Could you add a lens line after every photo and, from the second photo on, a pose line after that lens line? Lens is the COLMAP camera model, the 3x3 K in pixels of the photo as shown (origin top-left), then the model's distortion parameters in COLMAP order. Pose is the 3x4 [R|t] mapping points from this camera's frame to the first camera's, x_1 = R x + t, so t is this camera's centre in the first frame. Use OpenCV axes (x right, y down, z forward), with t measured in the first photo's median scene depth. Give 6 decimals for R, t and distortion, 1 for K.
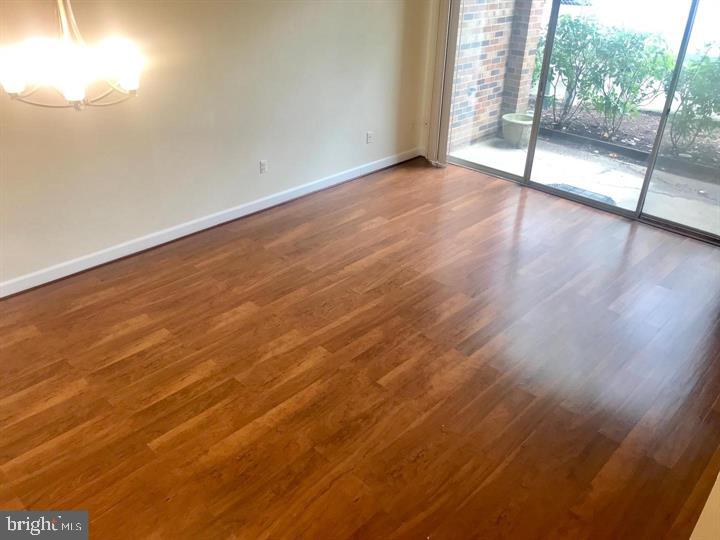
lens RADIAL K [[590.7, 0, 360.0], [0, 590.7, 270.0], [0, 0, 1]] dist [0.050817, -0.090961]
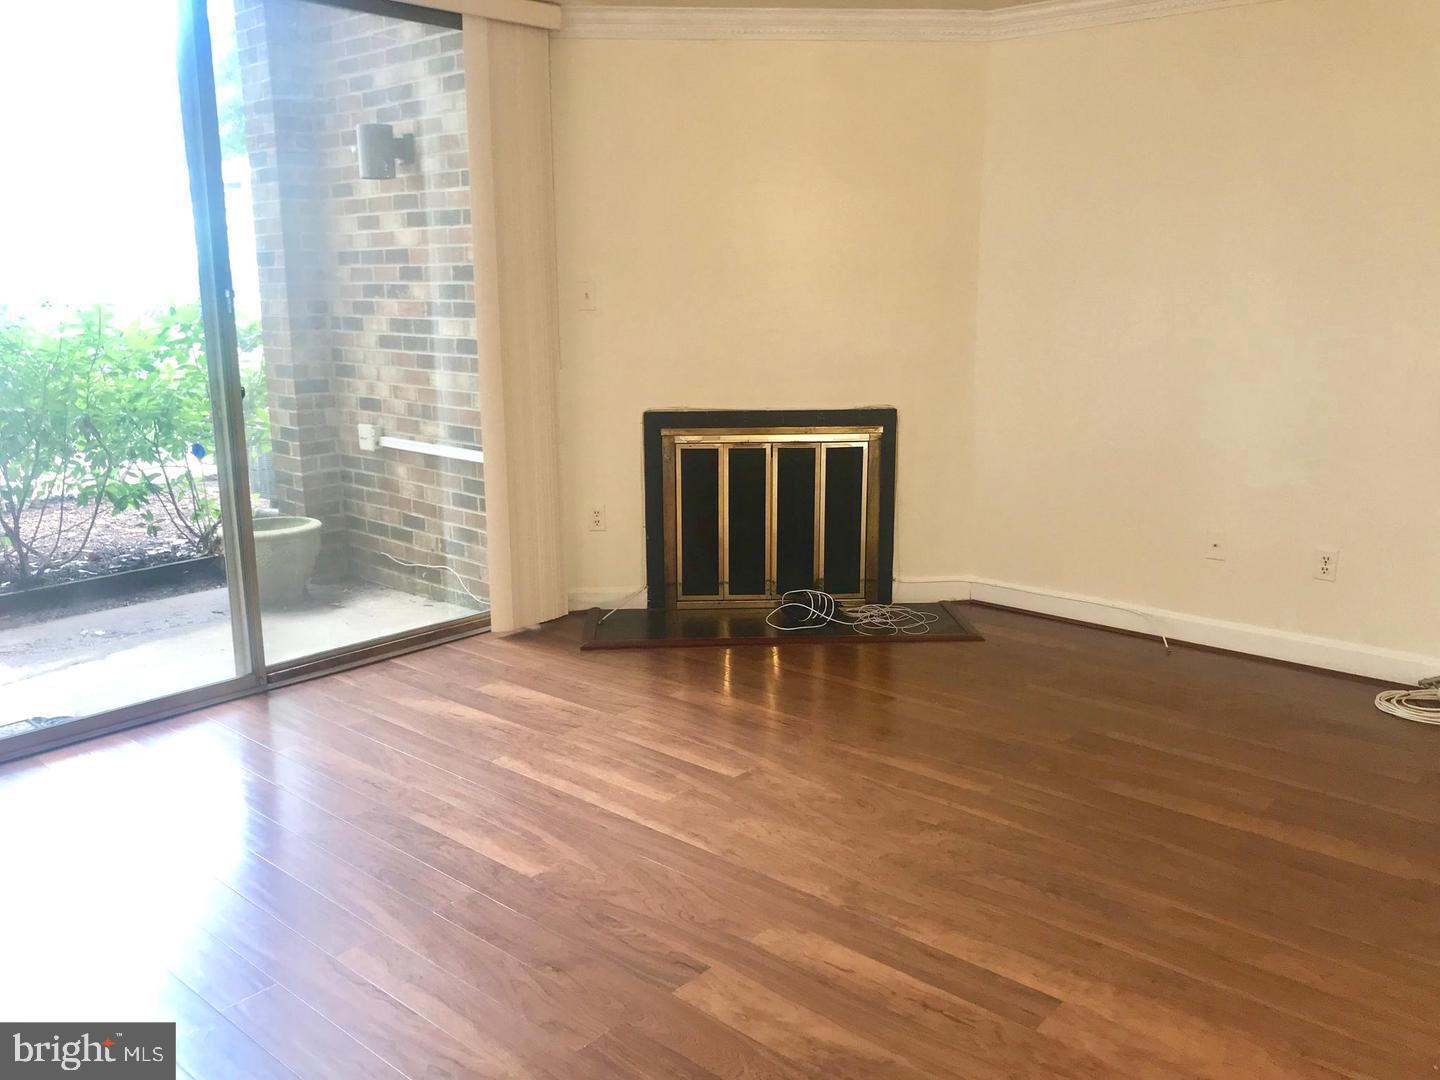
lens RADIAL K [[1181.4, 0, 720.0], [0, 1181.4, 540.0], [0, 0, 1]] dist [0.050817, -0.090961]
pose [[-0.047609, -0.237885, 0.970126, -0.322944], [0.490281, 0.840618, 0.230189, -0.259363], [-0.870263, 0.486593, 0.076610, 0.873060]]
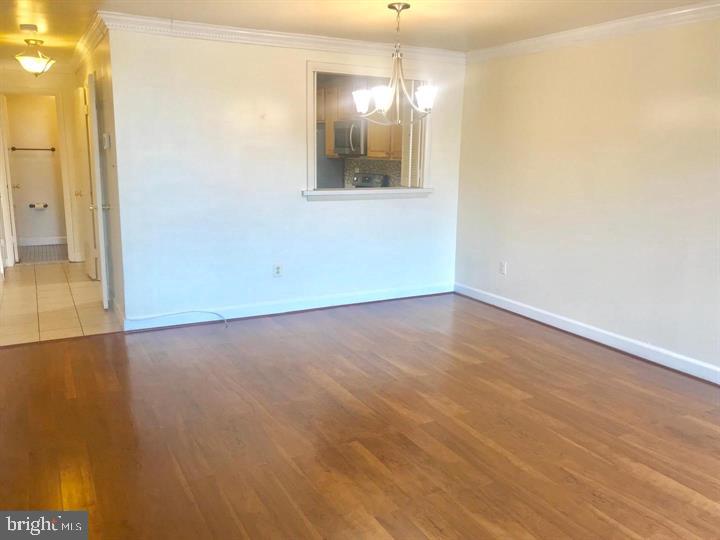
lens RADIAL K [[590.7, 0, 360.0], [0, 590.7, 270.0], [0, 0, 1]] dist [0.050817, -0.090961]
pose [[-0.300797, 0.165669, -0.939188, 0.667024], [-0.483783, 0.822175, 0.299971, -0.234328], [0.821873, 0.544594, -0.167160, 0.835149]]
